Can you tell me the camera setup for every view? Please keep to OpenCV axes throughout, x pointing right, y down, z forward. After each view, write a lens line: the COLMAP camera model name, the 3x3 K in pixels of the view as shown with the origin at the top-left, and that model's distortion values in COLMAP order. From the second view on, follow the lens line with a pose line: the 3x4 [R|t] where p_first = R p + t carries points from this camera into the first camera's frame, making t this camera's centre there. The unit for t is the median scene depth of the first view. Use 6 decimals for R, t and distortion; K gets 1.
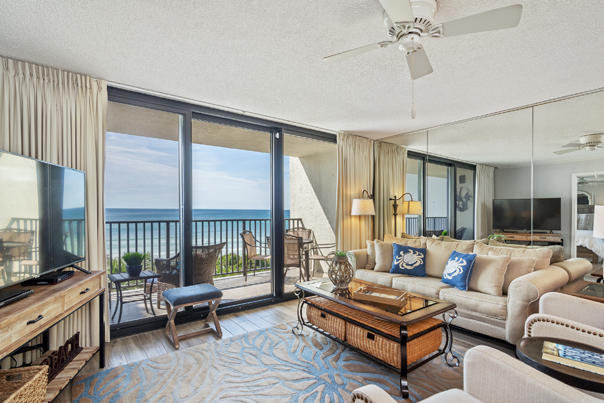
lens RADIAL K [[298.4, 0, 303.7], [0, 298.4, 213.2], [0, 0, 1]] dist [-0.000110, 0.000705]
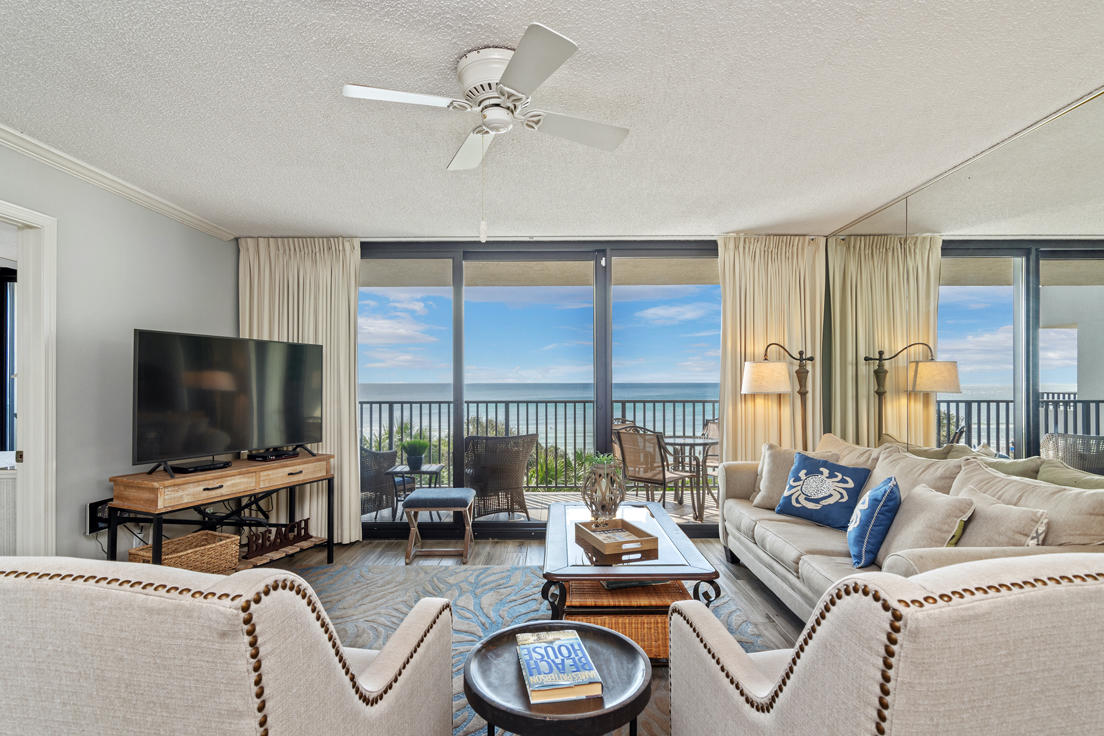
lens RADIAL K [[545.5, 0, 555.1], [0, 545.5, 389.4], [0, 0, 1]] dist [-0.000110, 0.000705]
pose [[0.796994, -0.000351, -0.603987, 0.544113], [0.005208, 0.999967, 0.006291, -0.010130], [0.603965, -0.008159, 0.796969, 0.062513]]
